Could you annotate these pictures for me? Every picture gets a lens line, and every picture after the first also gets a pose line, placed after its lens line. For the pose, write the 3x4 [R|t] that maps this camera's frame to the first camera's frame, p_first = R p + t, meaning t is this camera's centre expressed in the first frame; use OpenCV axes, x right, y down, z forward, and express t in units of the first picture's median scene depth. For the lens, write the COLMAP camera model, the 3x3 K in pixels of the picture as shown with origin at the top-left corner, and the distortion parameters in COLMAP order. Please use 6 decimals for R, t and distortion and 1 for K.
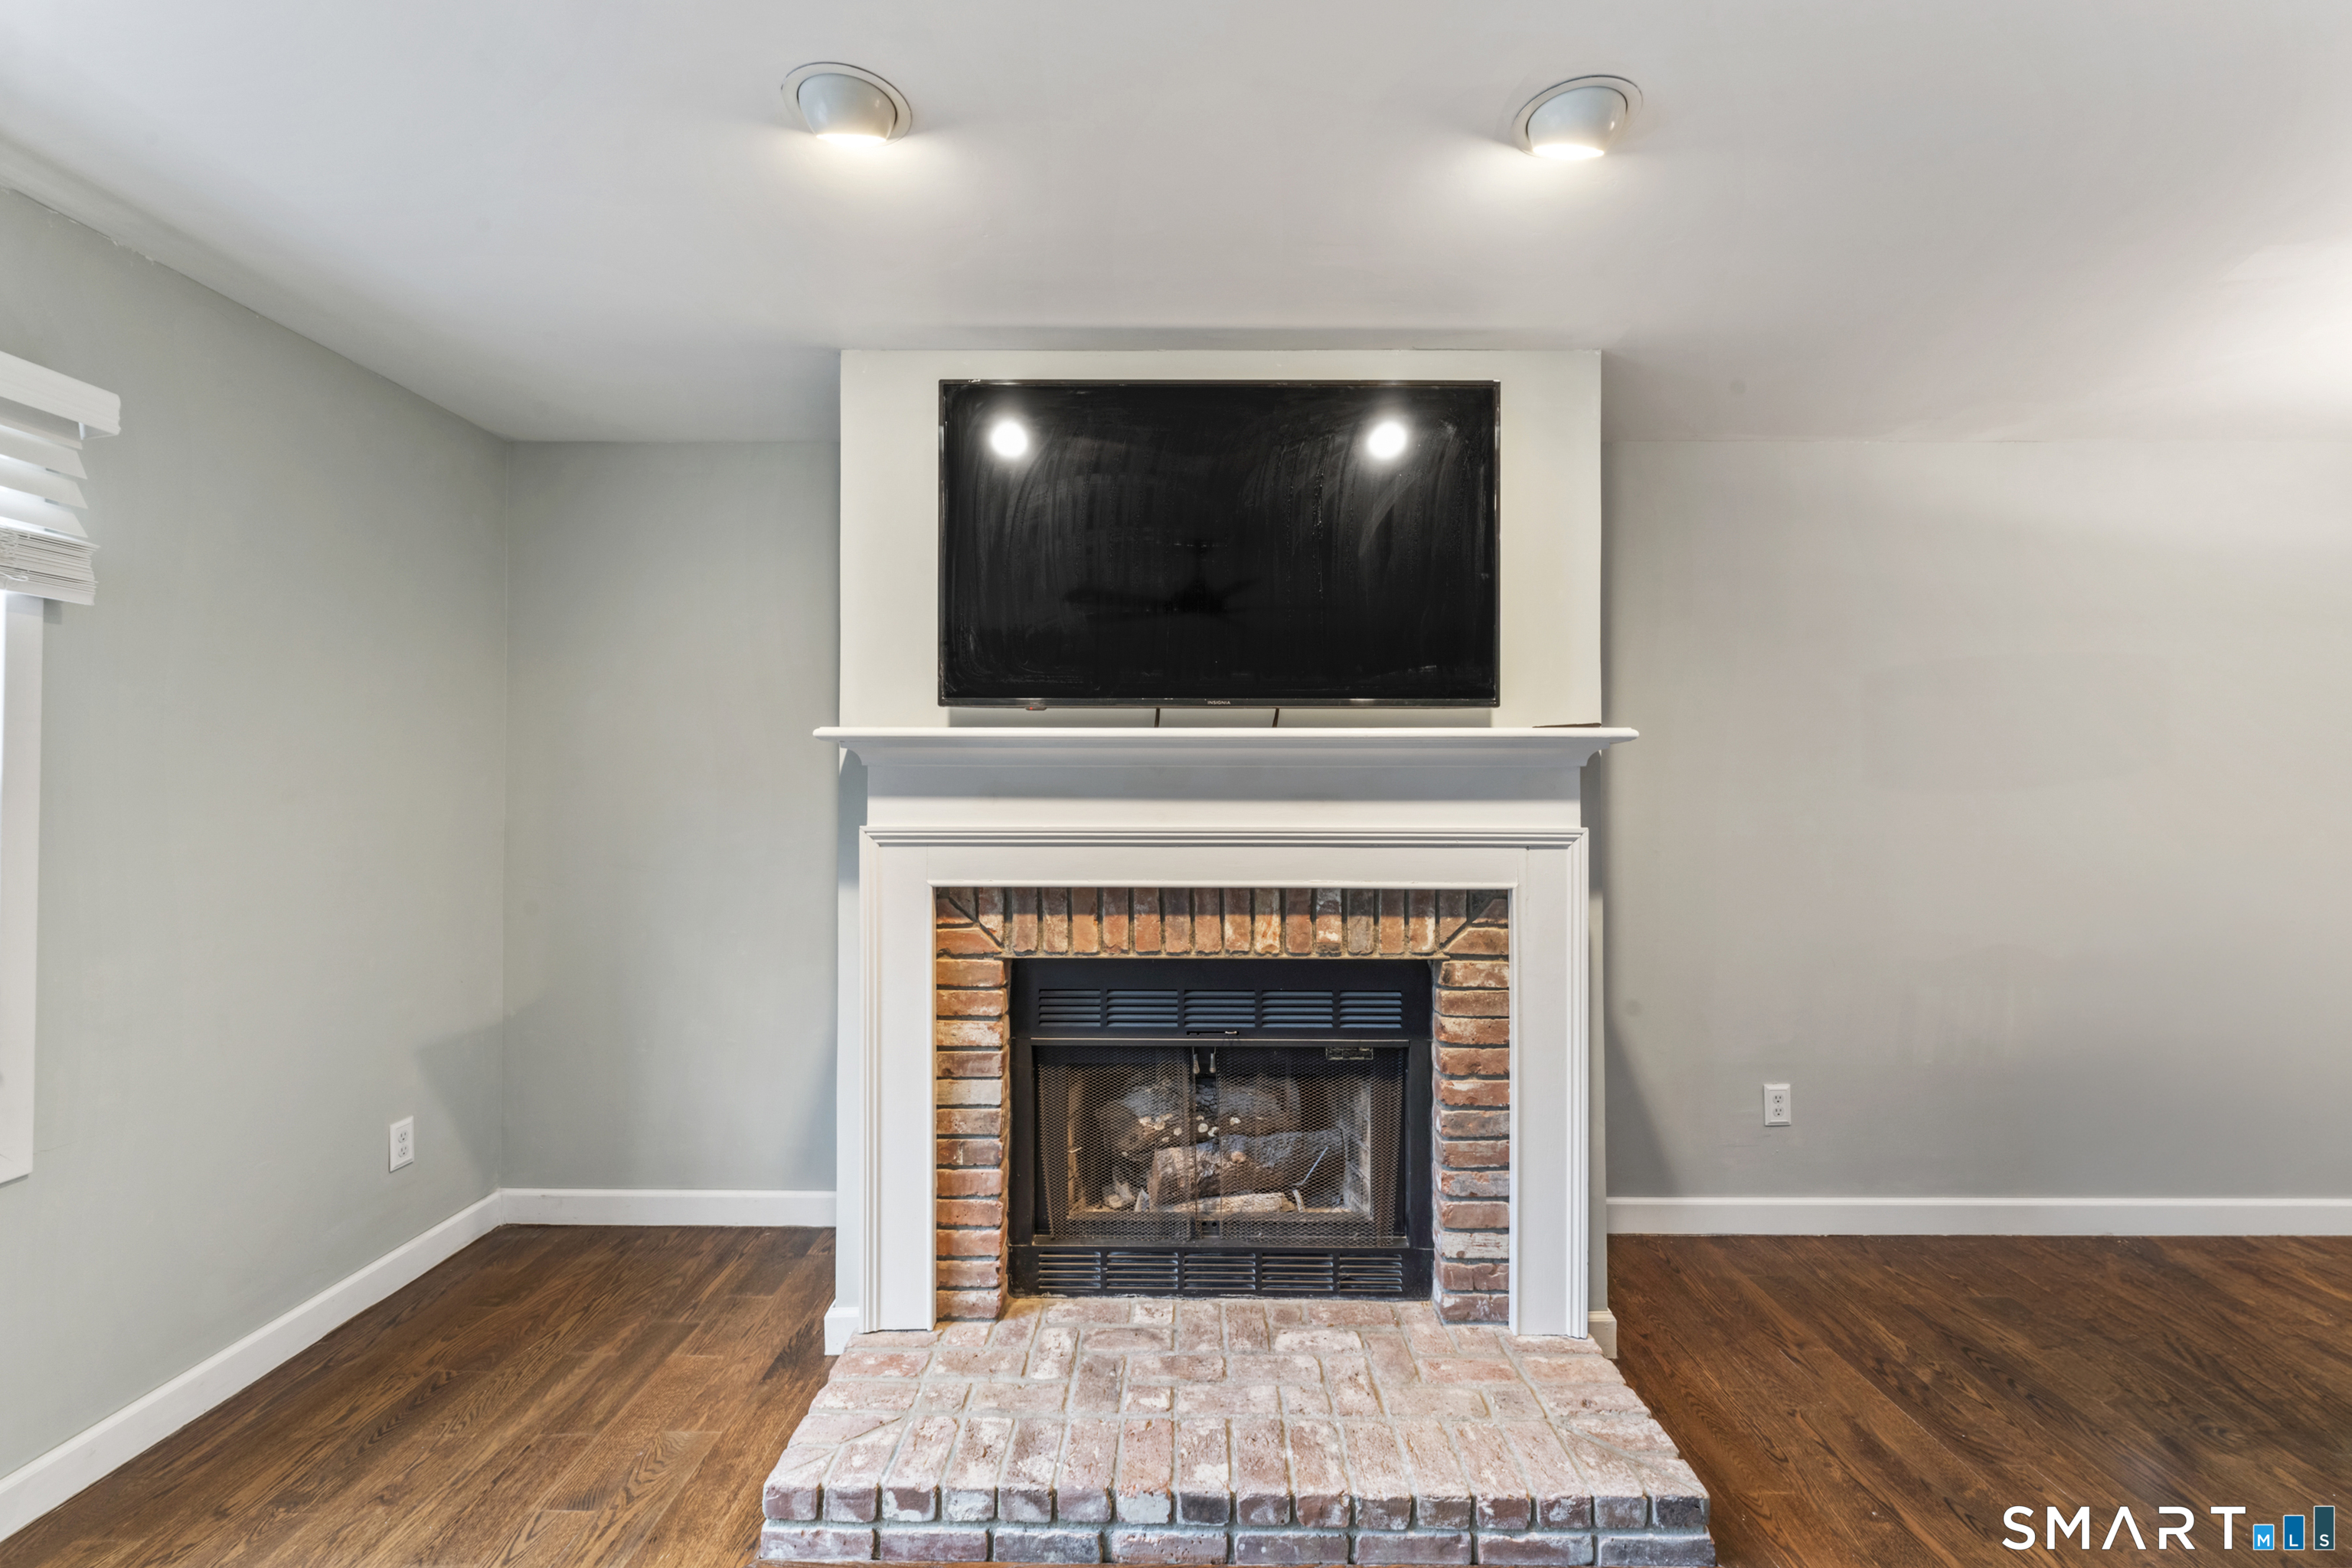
lens RADIAL K [[985.8, 0, 1179.0], [0, 985.8, 775.4], [0, 0, 1]] dist [-0.005830, 0.000594]
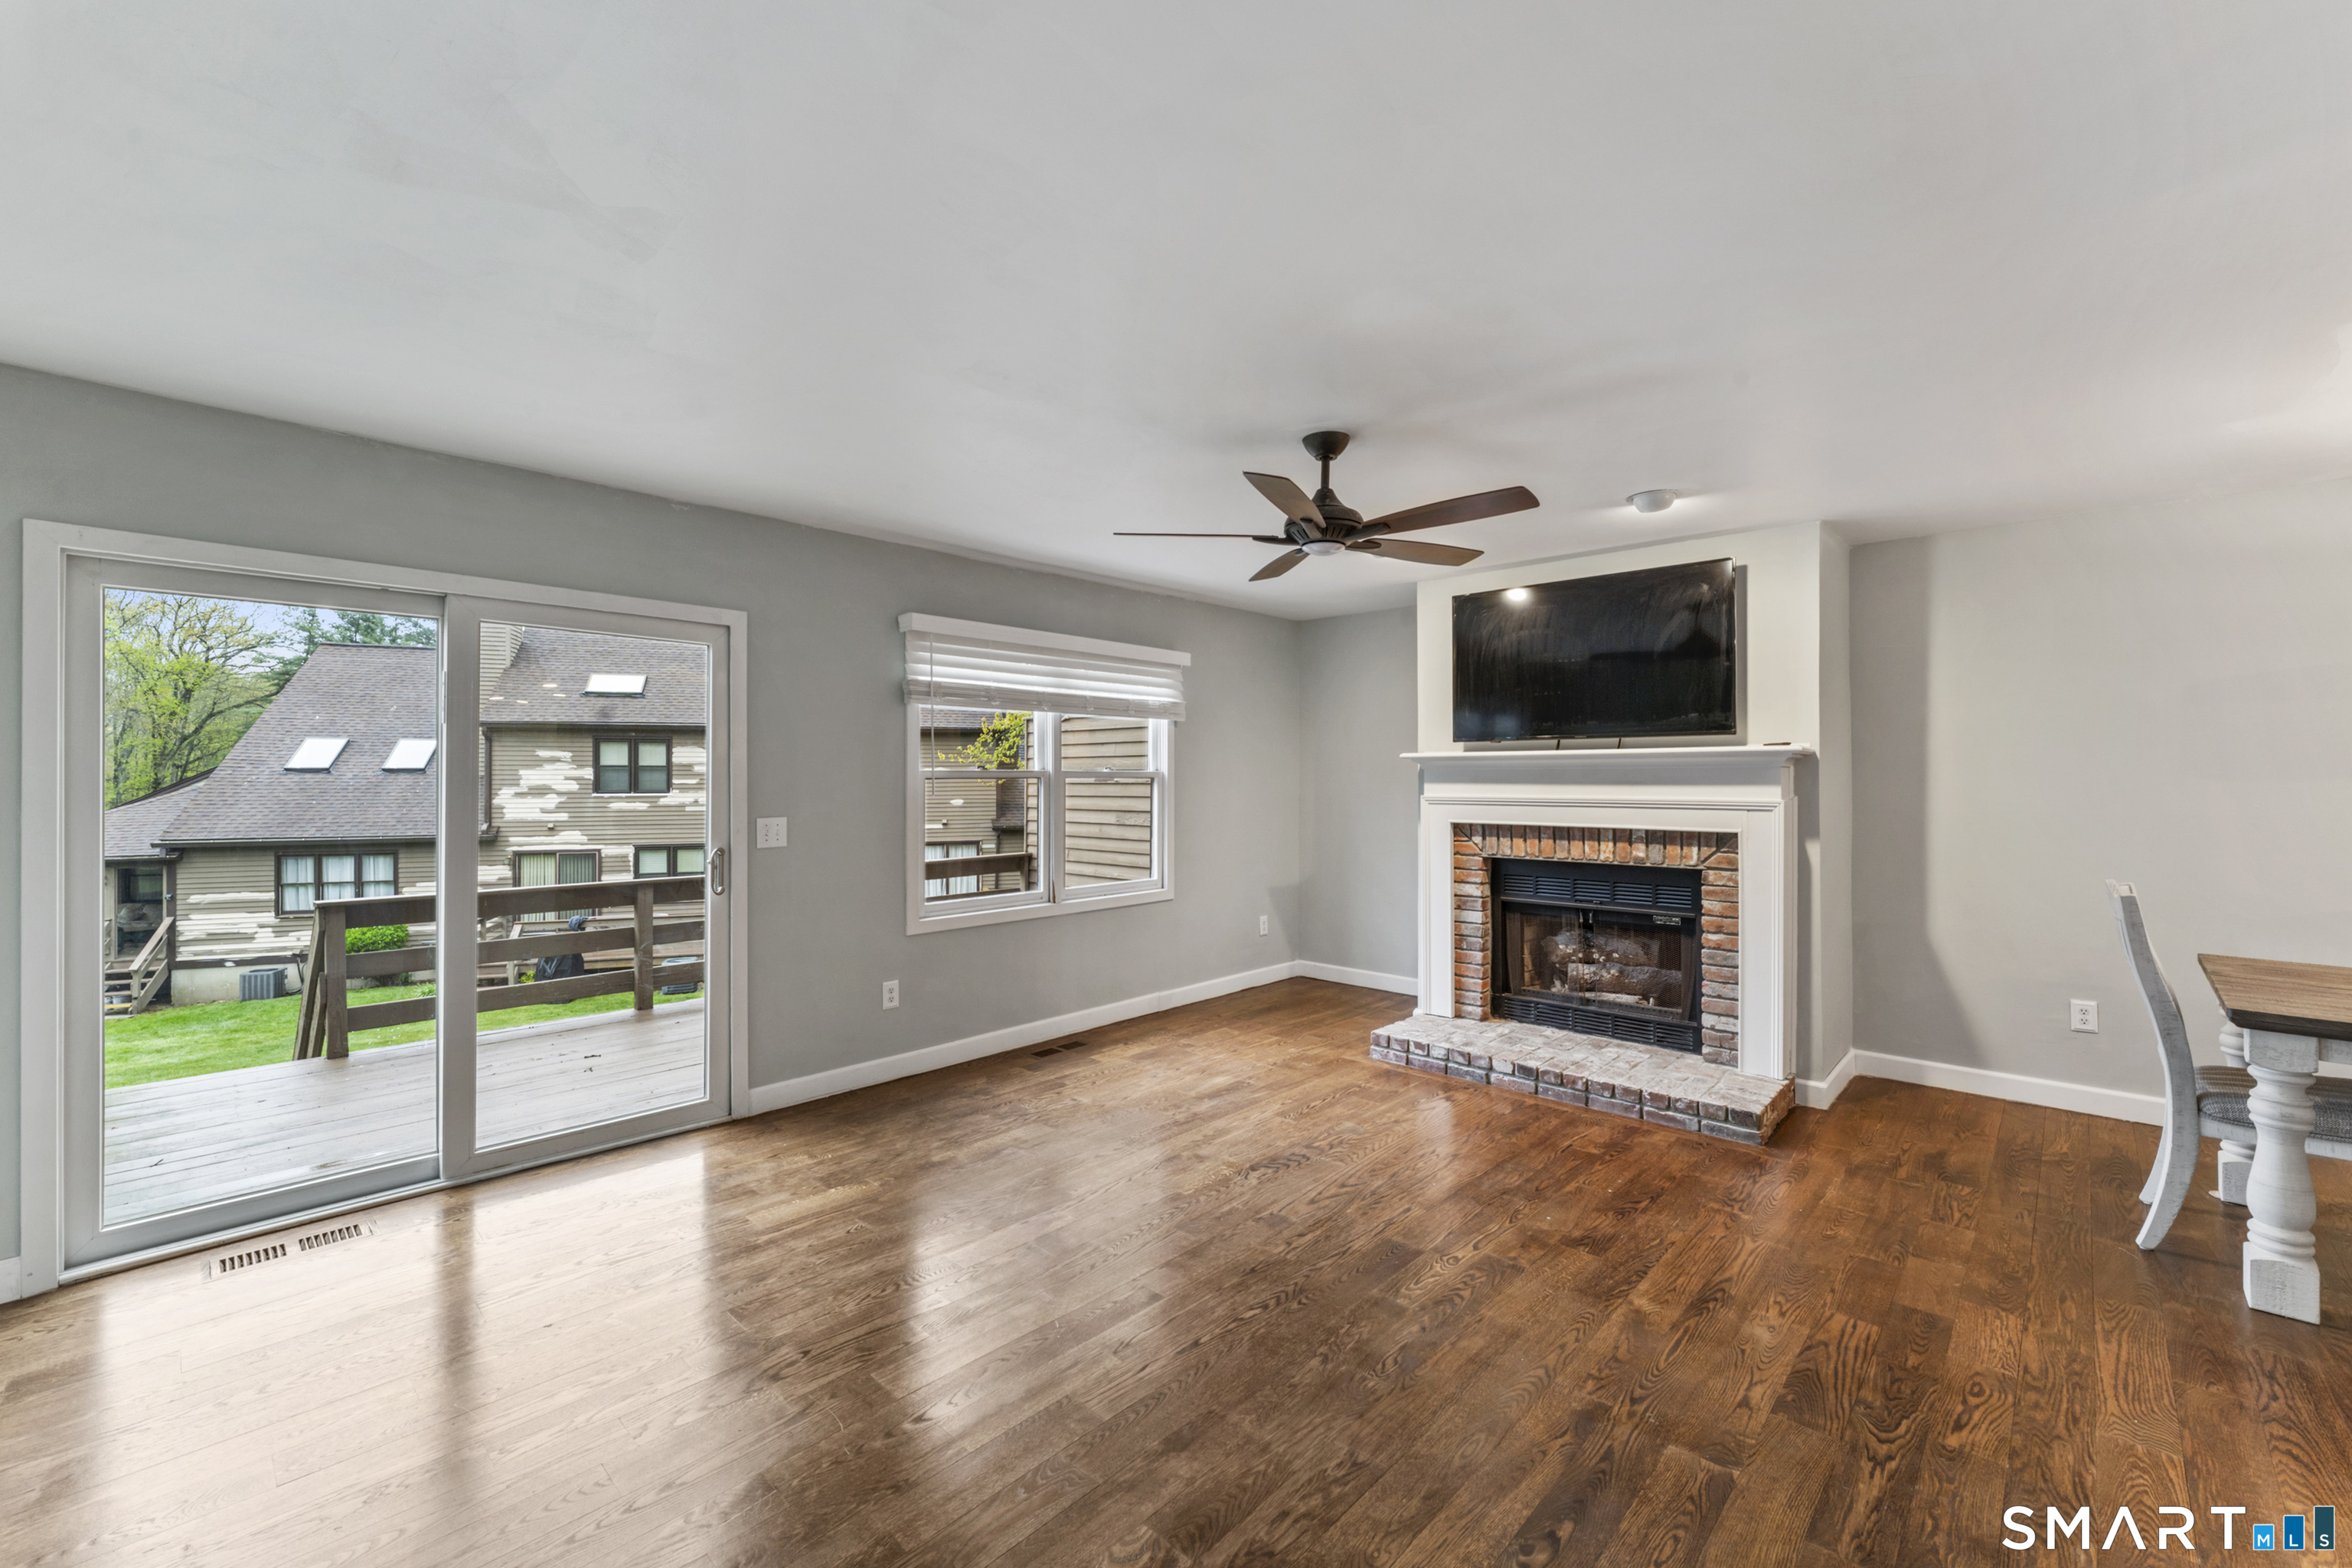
lens RADIAL K [[949.1, 0, 1191.8], [0, 949.1, 768.4], [0, 0, 1]] dist [-0.002417, 0.000473]
pose [[0.742122, -0.009378, -0.670200, 0.762236], [0.009323, 0.999950, -0.003669, -0.009351], [0.670200, -0.003526, 0.742172, -1.004813]]
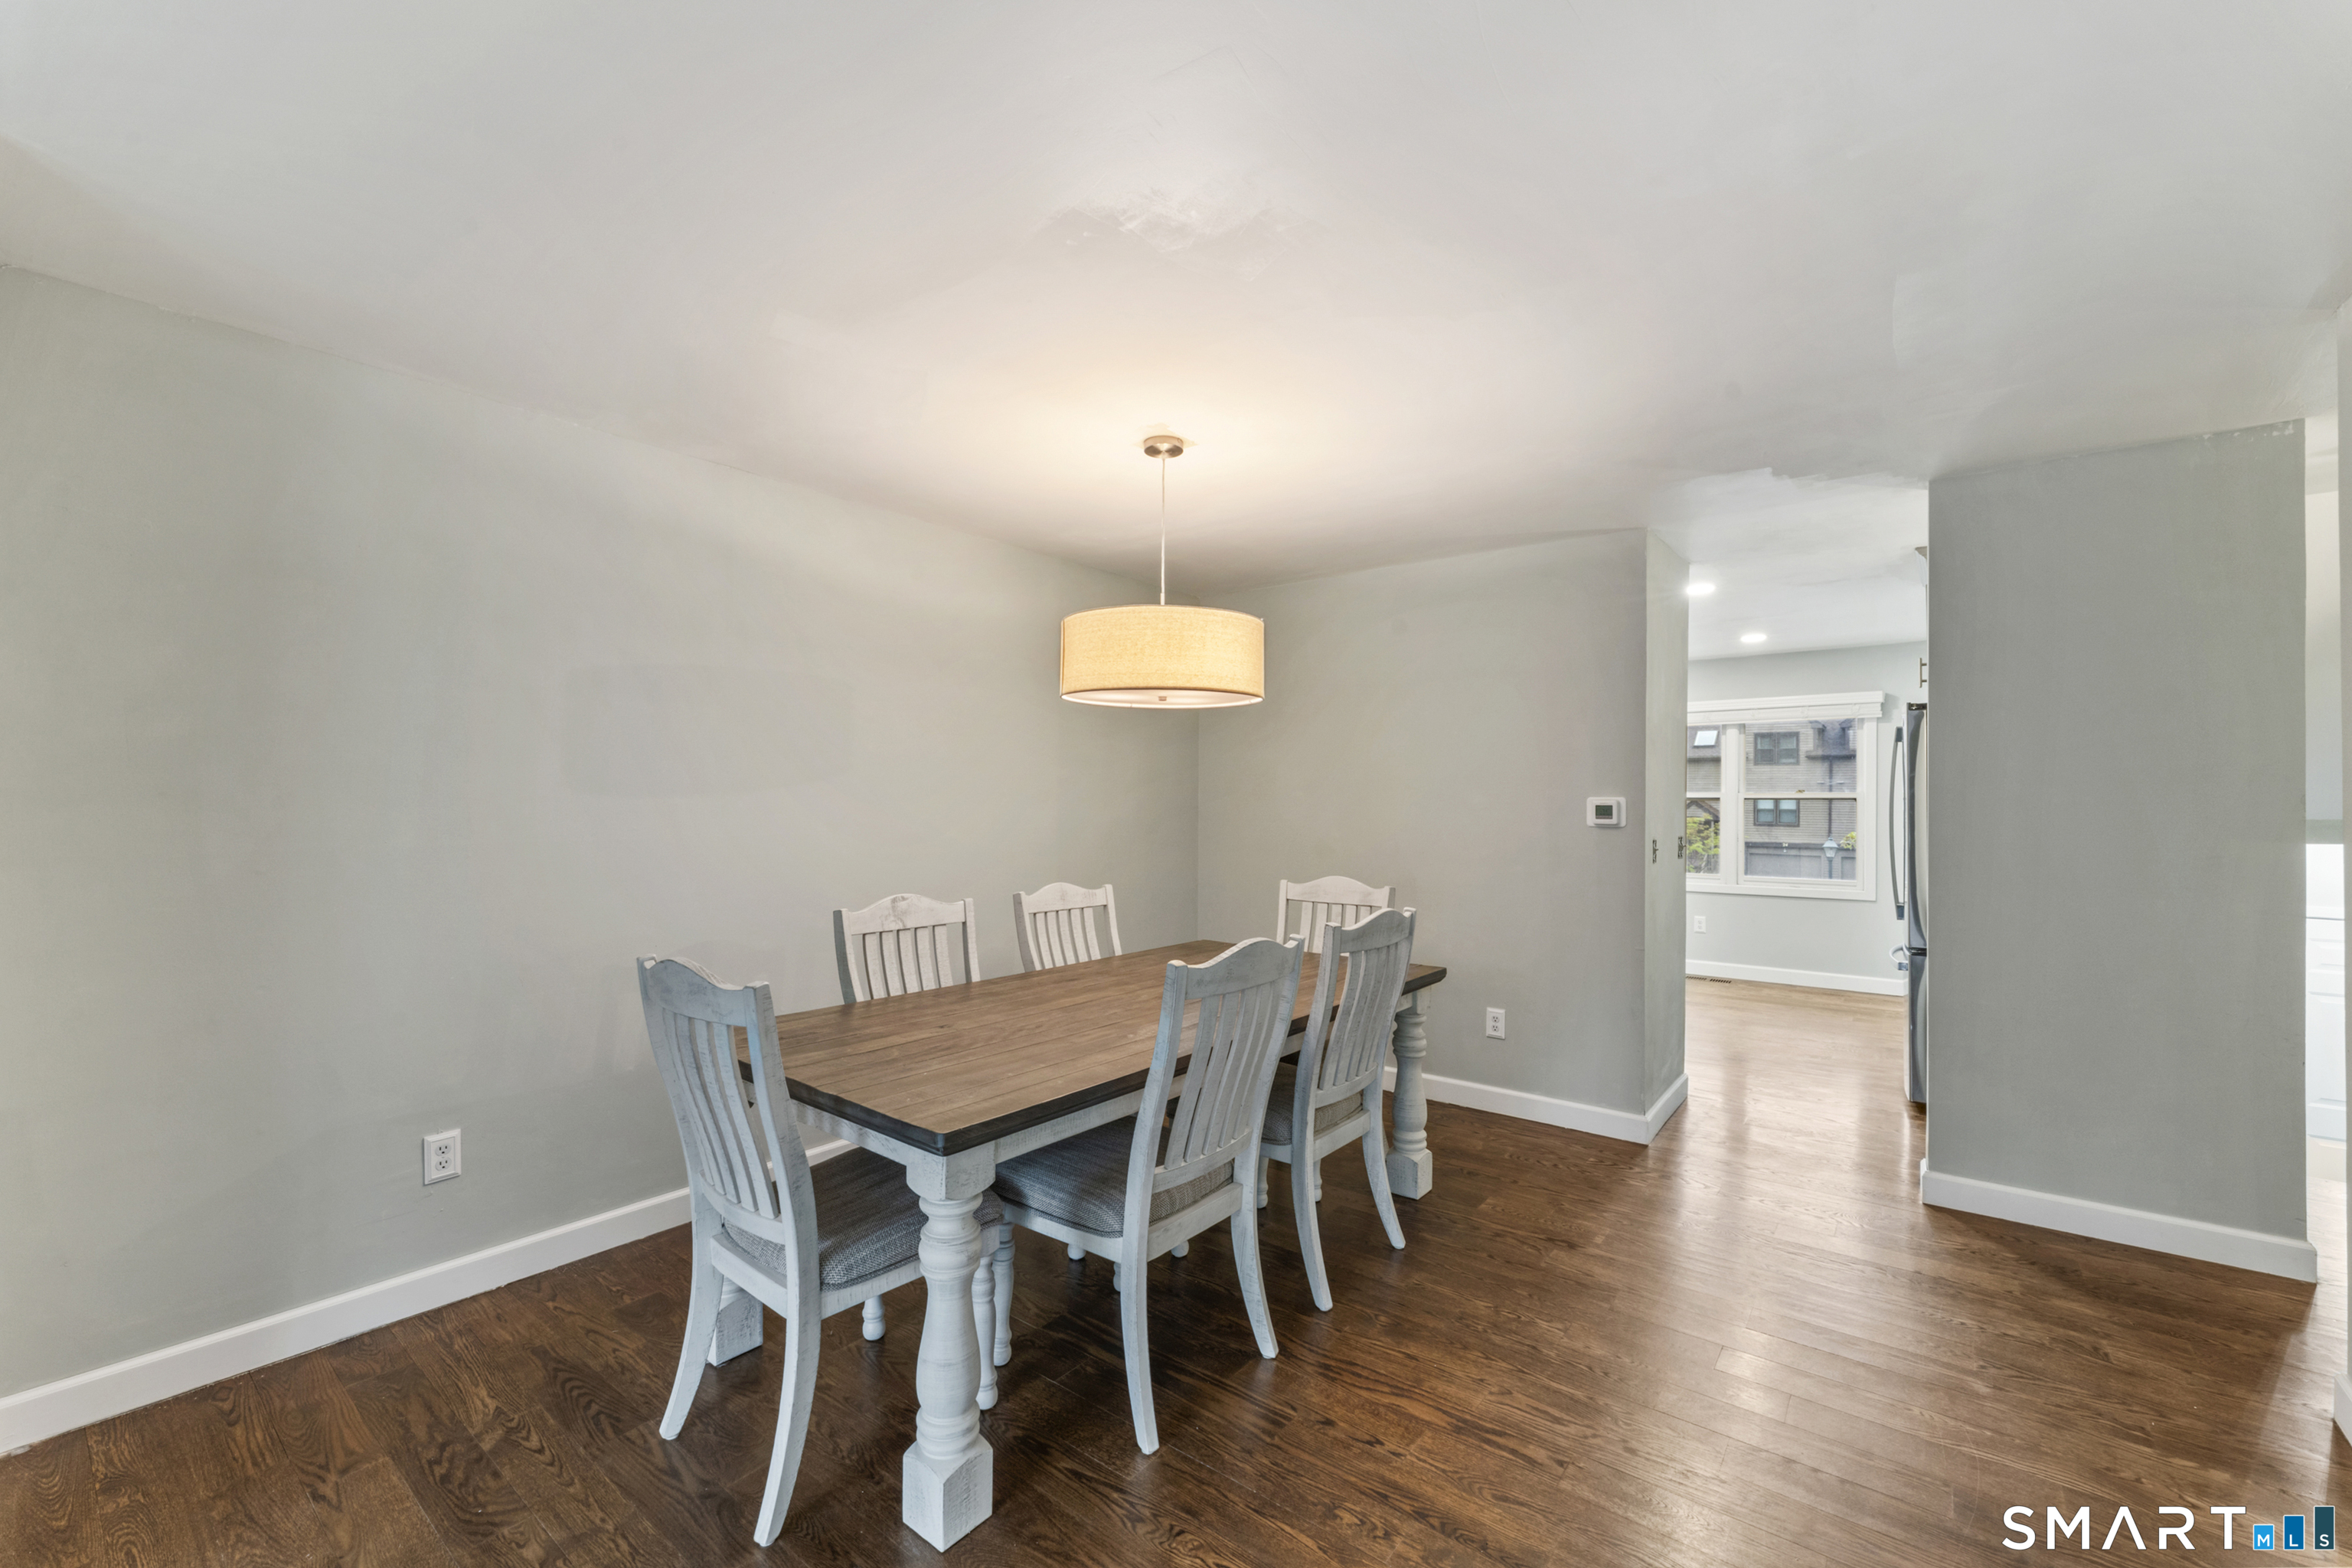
lens RADIAL K [[949.1, 0, 1182.6], [0, 949.1, 794.4], [0, 0, 1]] dist [-0.002417, 0.000473]
pose [[0.608414, 0.006131, 0.793596, 0.452434], [-0.016453, 0.999853, 0.004889, 0.002937], [-0.793450, -0.016031, 0.608425, -0.023600]]
